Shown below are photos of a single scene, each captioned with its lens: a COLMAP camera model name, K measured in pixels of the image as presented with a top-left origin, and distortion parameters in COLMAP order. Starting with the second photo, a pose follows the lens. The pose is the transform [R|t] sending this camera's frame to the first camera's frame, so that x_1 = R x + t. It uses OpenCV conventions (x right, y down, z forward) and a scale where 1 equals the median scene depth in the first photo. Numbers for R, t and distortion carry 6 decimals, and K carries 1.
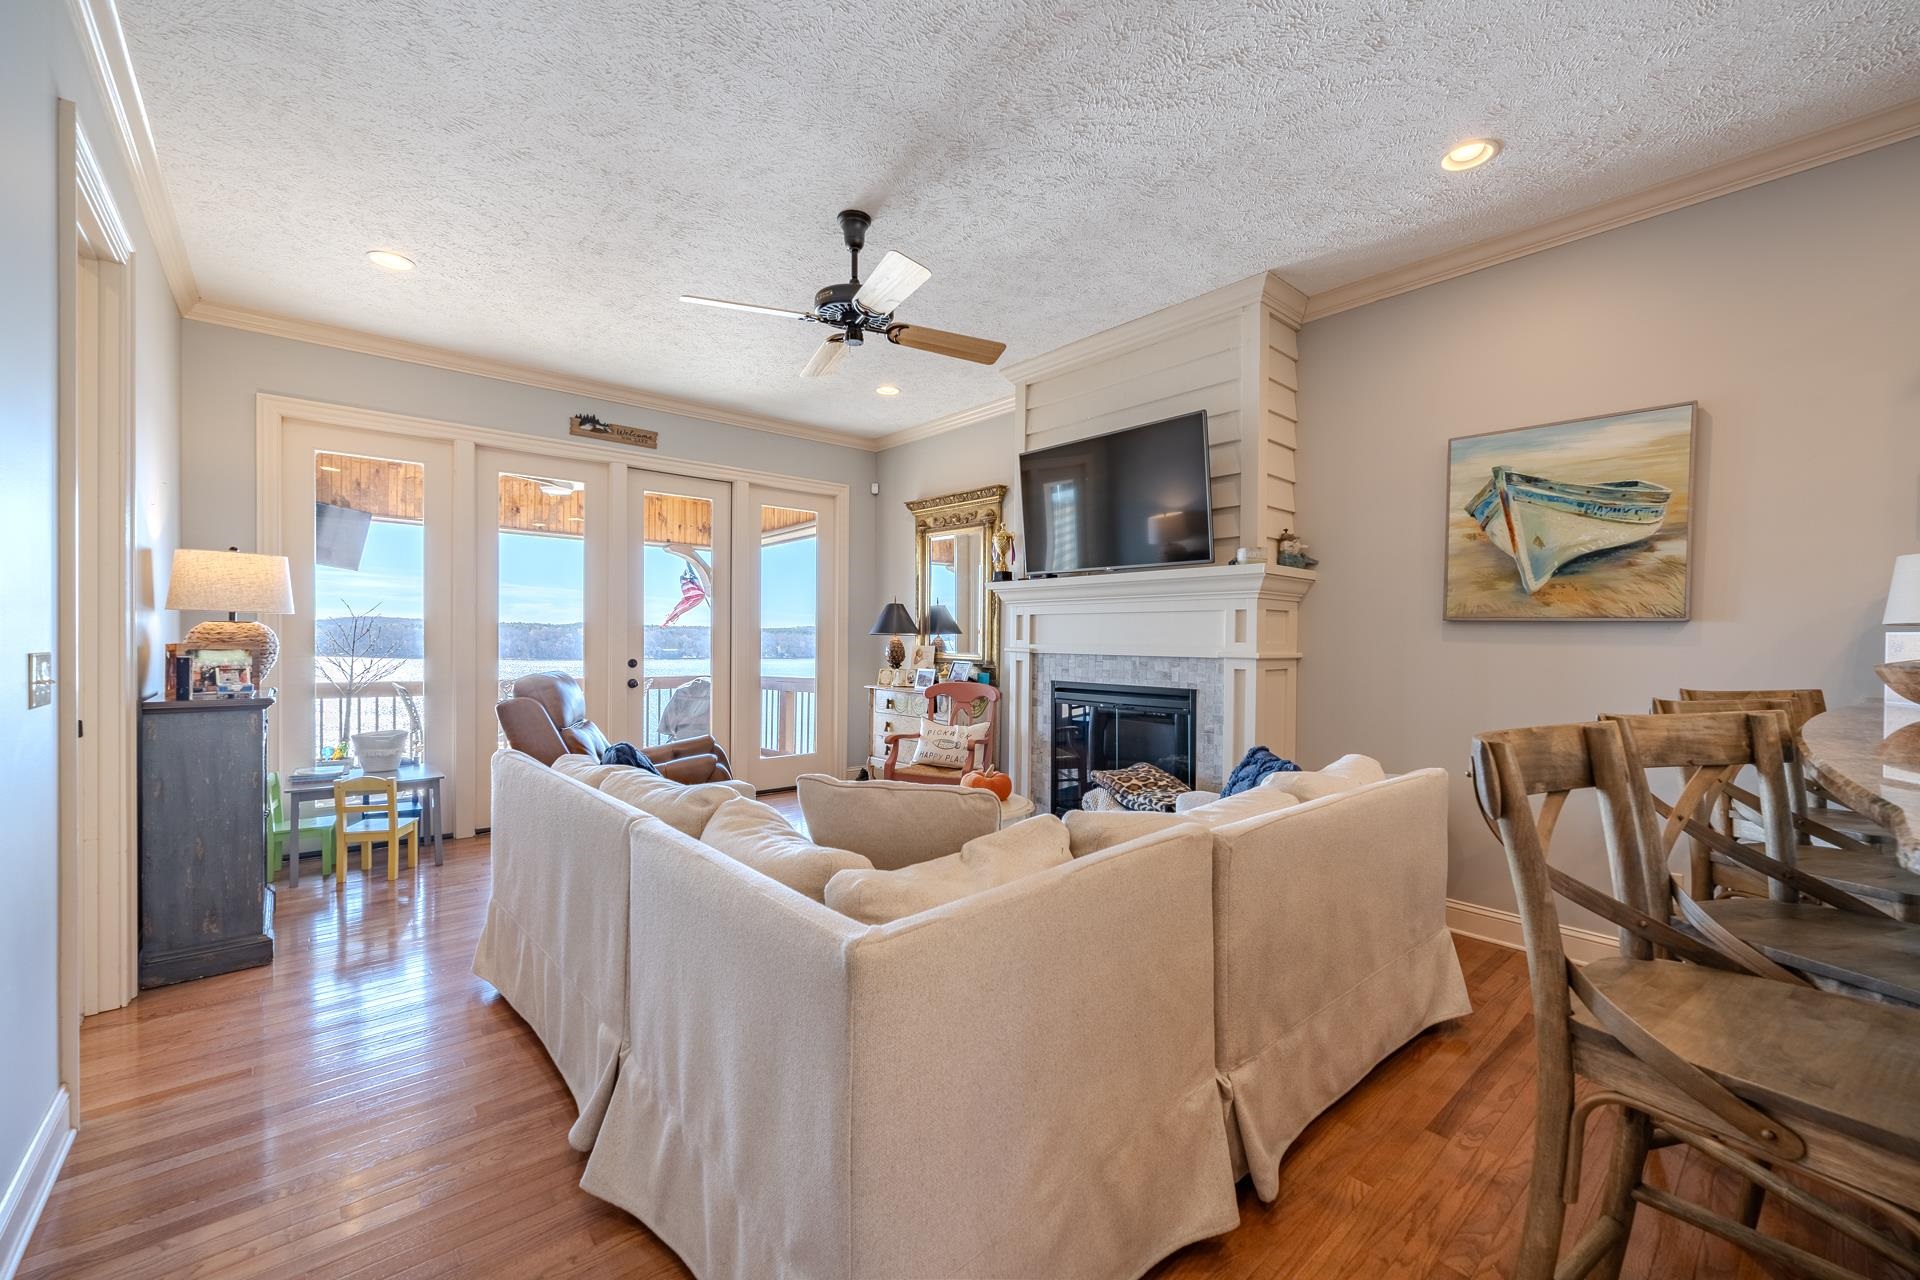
lens RADIAL K [[772.8, 0, 956.0], [0, 772.8, 644.3], [0, 0, 1]] dist [-0.000174, 0.000042]
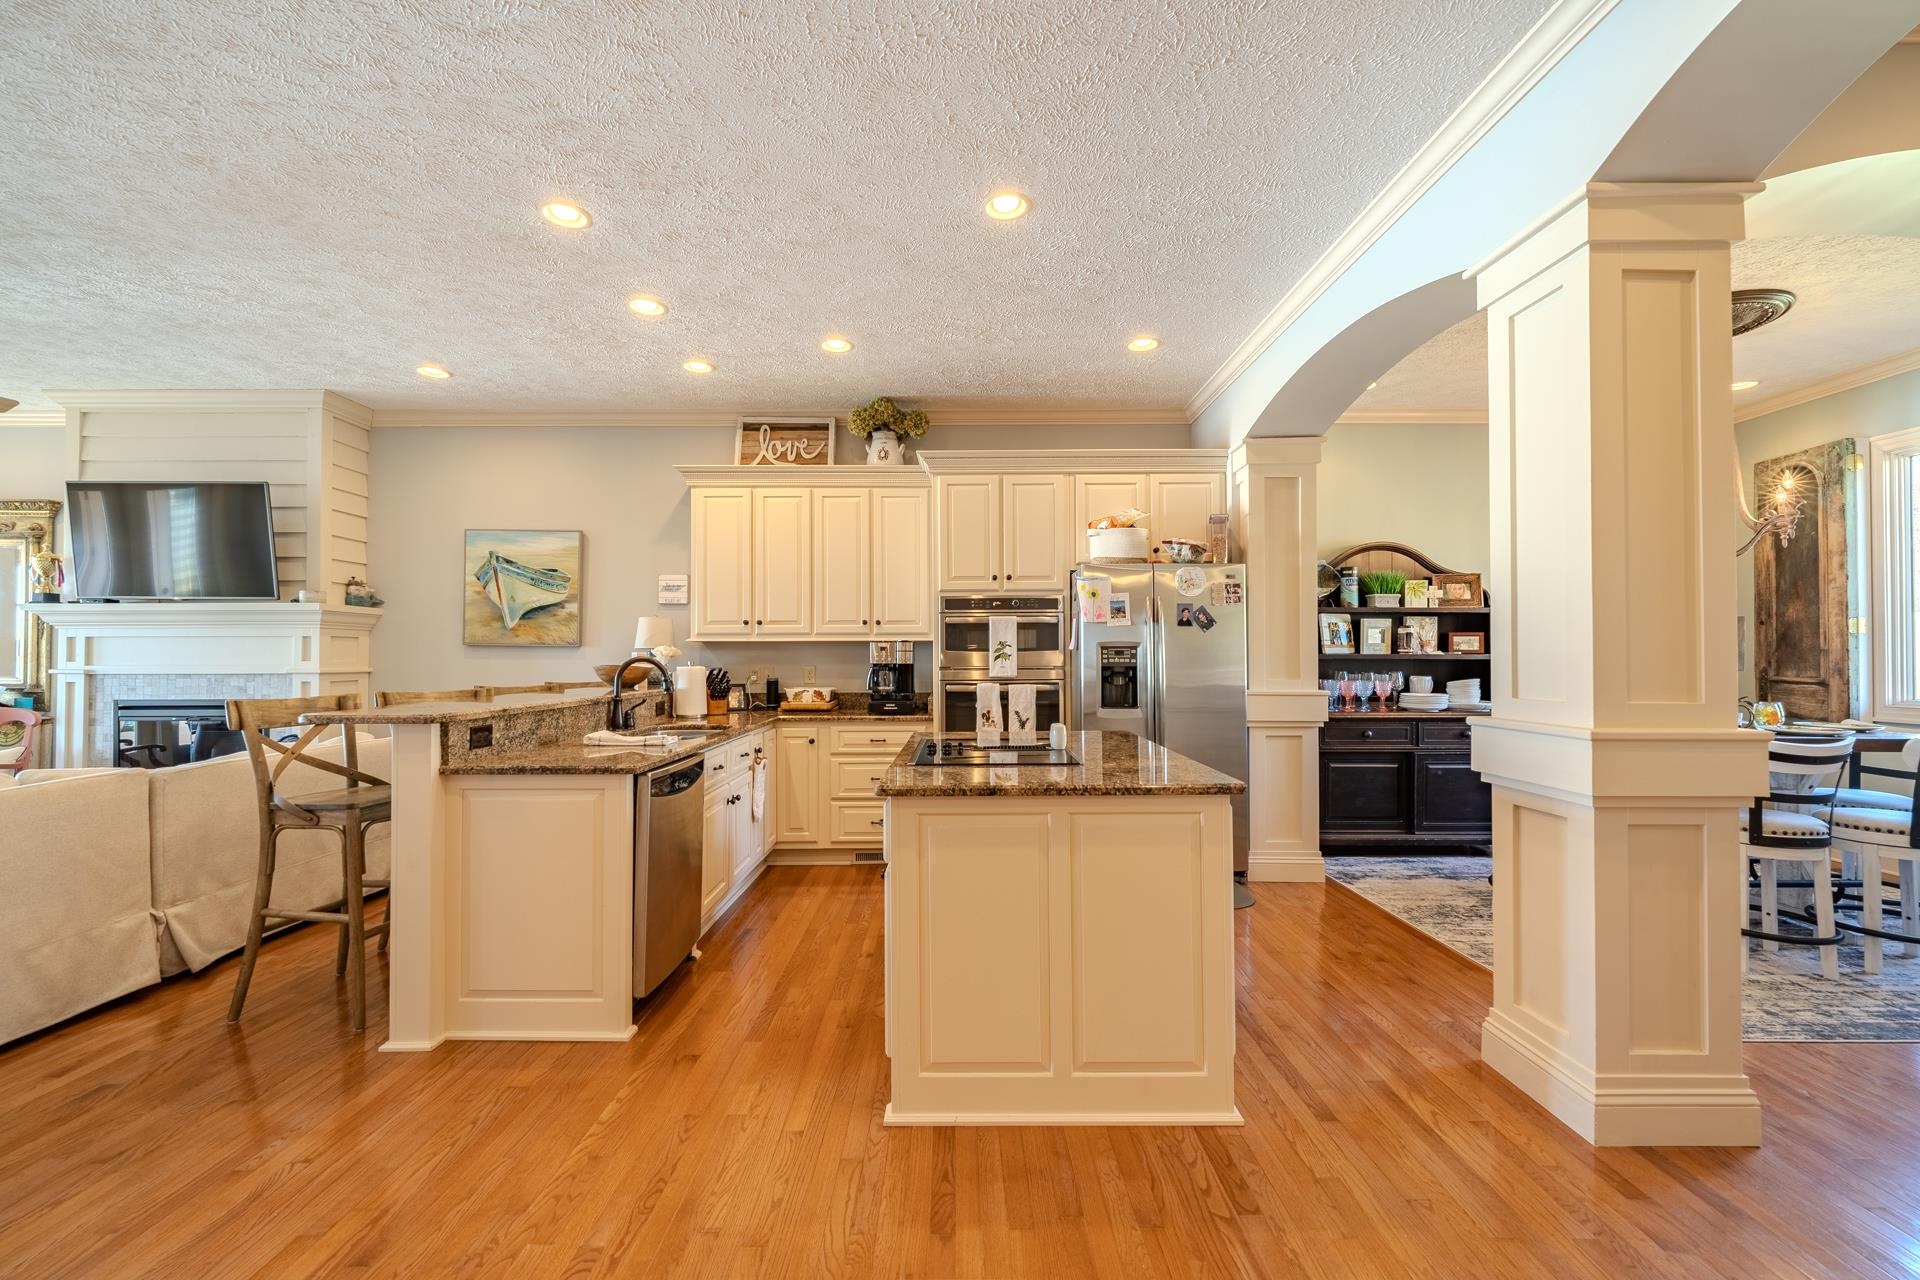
lens RADIAL K [[772.8, 0, 956.0], [0, 772.8, 644.3], [0, 0, 1]] dist [-0.000174, 0.000042]
pose [[0.650506, 0.000994, 0.759500, 0.080806], [0.014512, 0.999800, -0.013738, 0.002604], [-0.759362, 0.019959, 0.650362, -0.637350]]
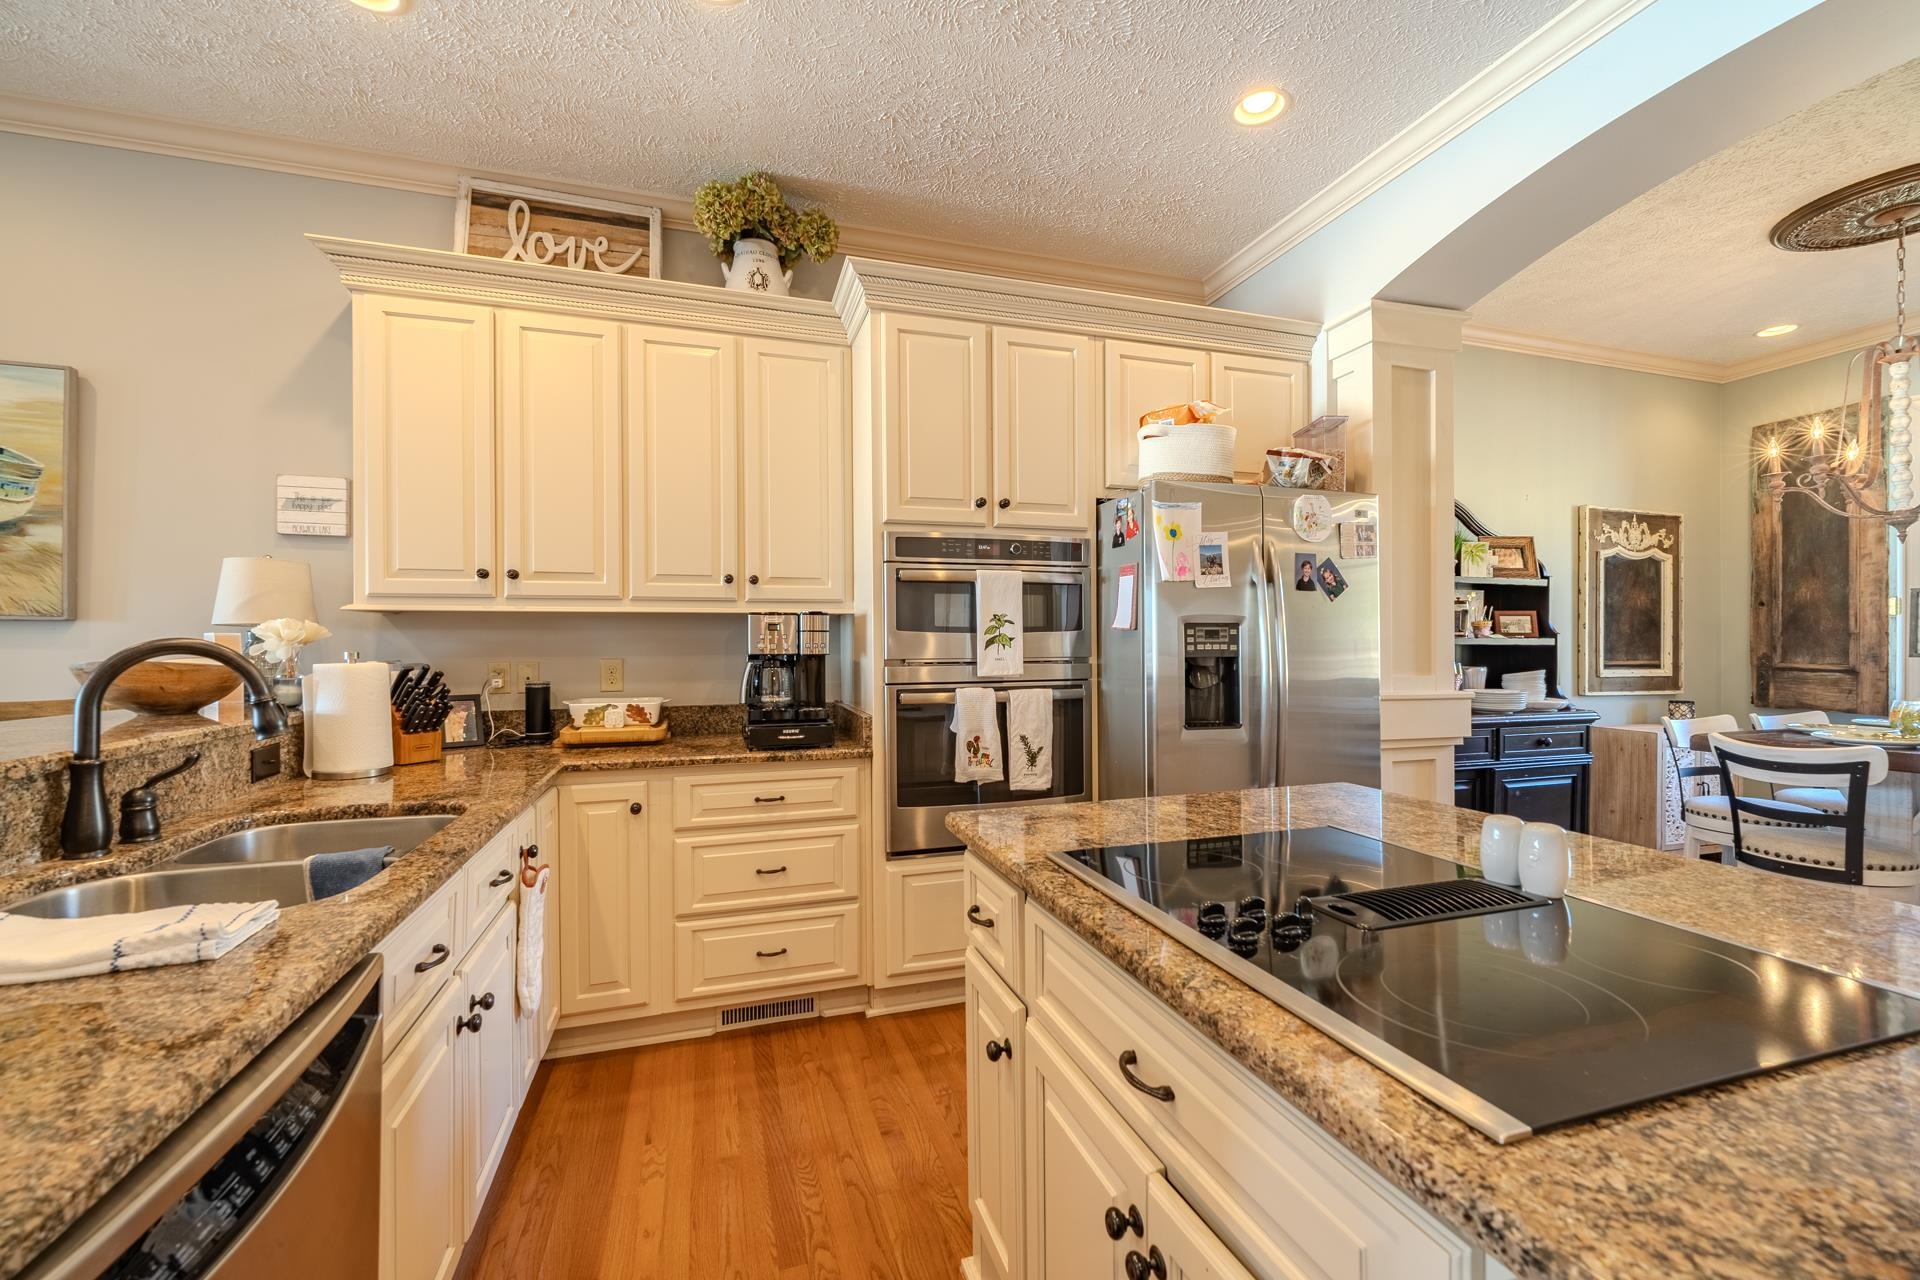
lens RADIAL K [[792.3, 0, 957.7], [0, 792.3, 644.2], [0, 0, 1]] dist [-0.001712, -0.000282]
pose [[0.390727, -0.011398, 0.920436, 0.361738], [0.014628, 0.999874, 0.006172, 0.004125], [-0.920391, 0.011053, 0.390844, -0.181513]]
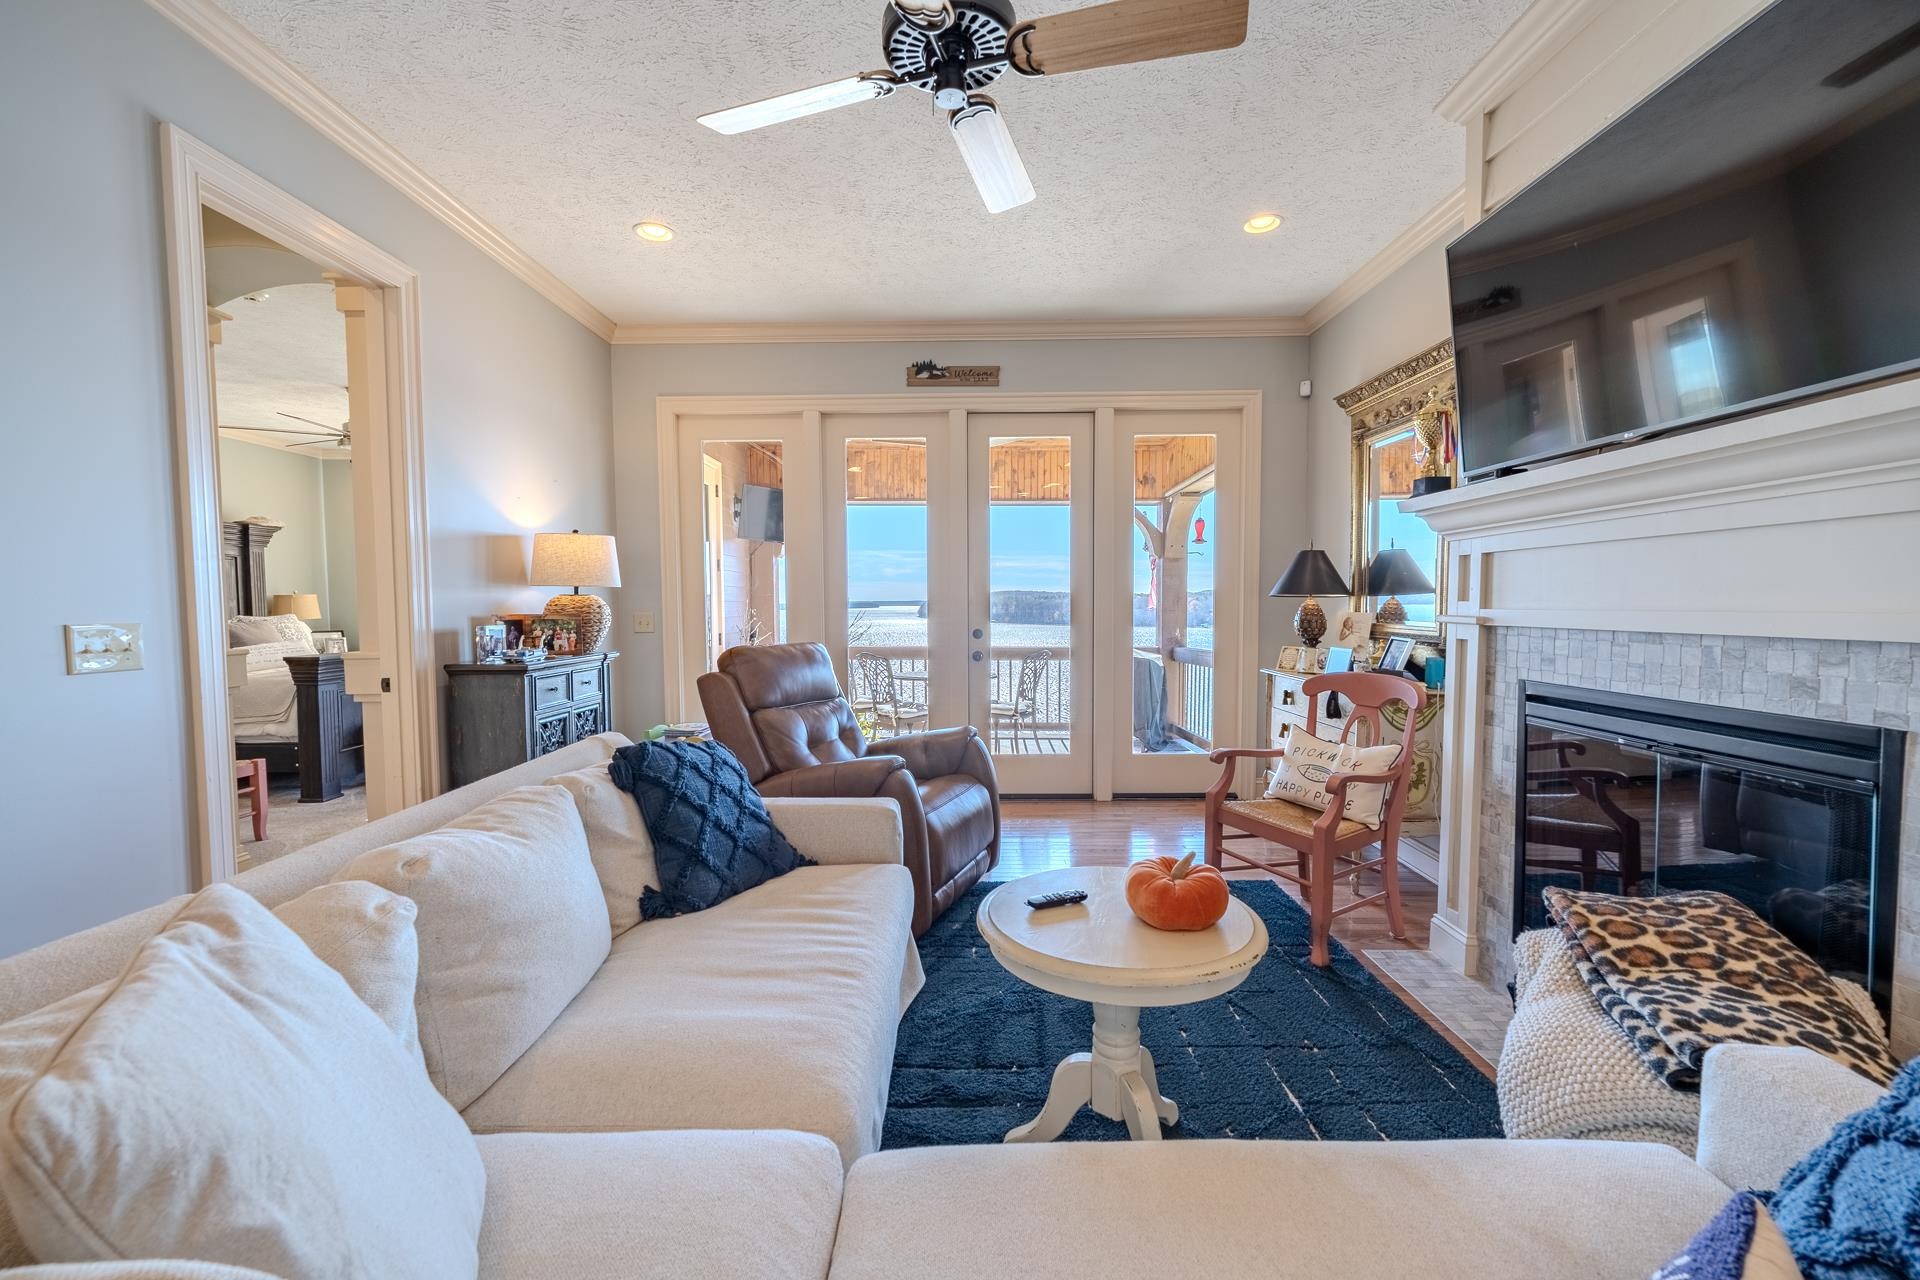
lens RADIAL K [[772.8, 0, 956.0], [0, 772.8, 644.3], [0, 0, 1]] dist [-0.000174, 0.000042]
pose [[0.748347, 0.022163, -0.662937, 0.210370], [0.005979, 0.999176, 0.040153, 0.000818], [0.663281, -0.034013, 0.747597, 0.425038]]
